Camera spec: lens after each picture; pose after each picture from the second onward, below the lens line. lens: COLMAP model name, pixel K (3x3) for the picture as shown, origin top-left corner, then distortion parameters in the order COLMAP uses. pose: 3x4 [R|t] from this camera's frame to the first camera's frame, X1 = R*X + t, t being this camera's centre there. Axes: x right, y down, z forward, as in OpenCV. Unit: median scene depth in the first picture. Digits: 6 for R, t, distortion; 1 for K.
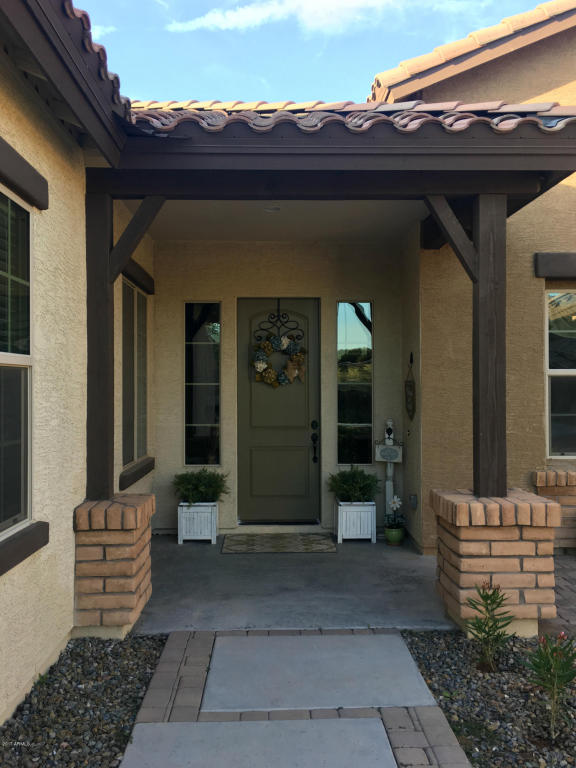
lens RADIAL K [[671.7, 0, 283.4], [0, 671.7, 381.6], [0, 0, 1]] dist [0.087521, -0.119787]
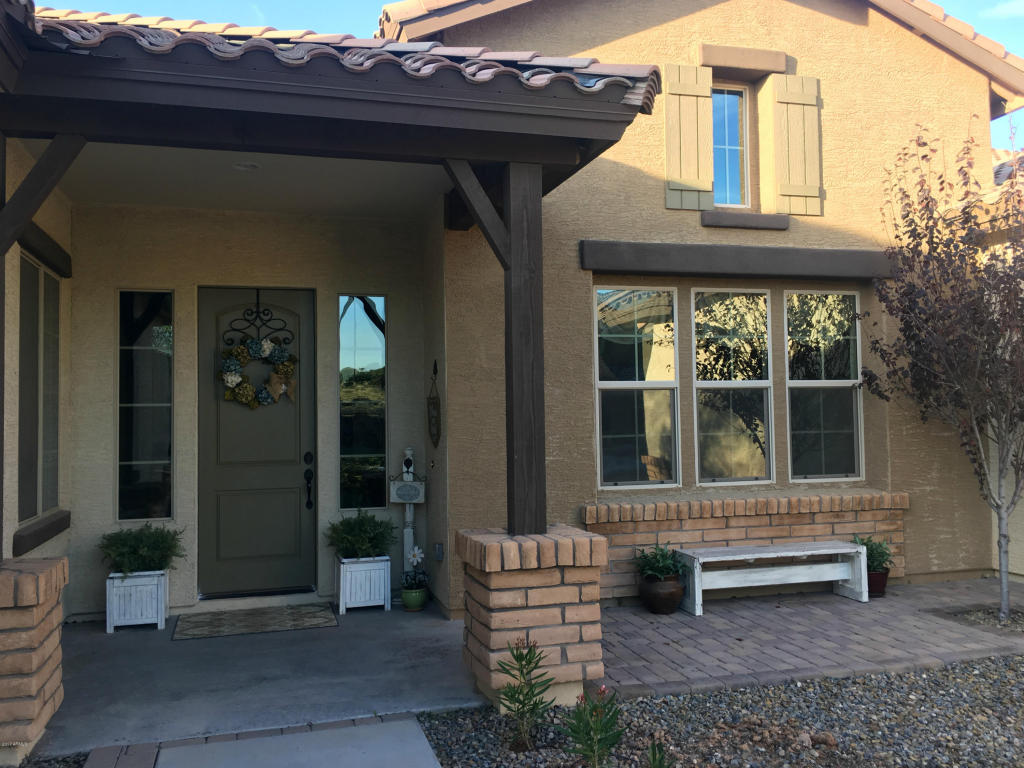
lens RADIAL K [[895.6, 0, 508.4], [0, 895.6, 378.2], [0, 0, 1]] dist [0.087521, -0.119787]
pose [[0.967774, -0.003033, 0.251801, 0.013229], [0.012554, 0.999265, -0.036215, 0.019843], [-0.251506, 0.038209, 0.967101, -0.030073]]
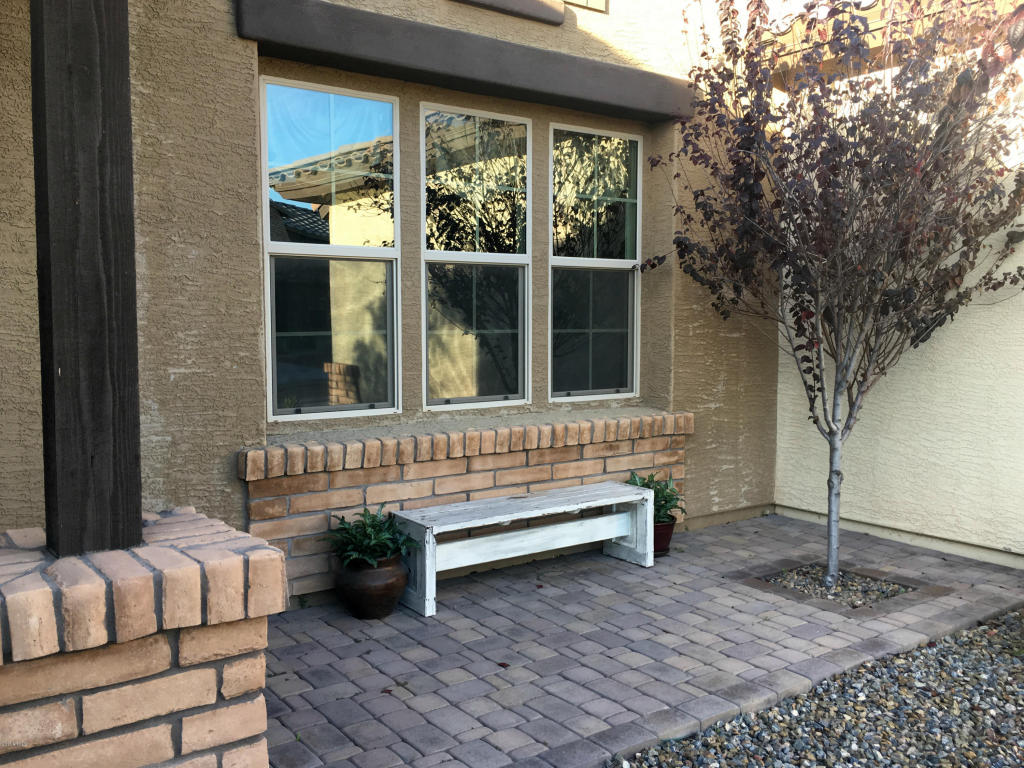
lens RADIAL K [[895.6, 0, 508.4], [0, 895.6, 378.2], [0, 0, 1]] dist [0.087521, -0.119787]
pose [[0.819494, -0.035140, 0.572010, 0.187976], [-0.005471, 0.997593, 0.069123, 0.042281], [-0.573062, -0.059776, 0.817329, 0.436700]]
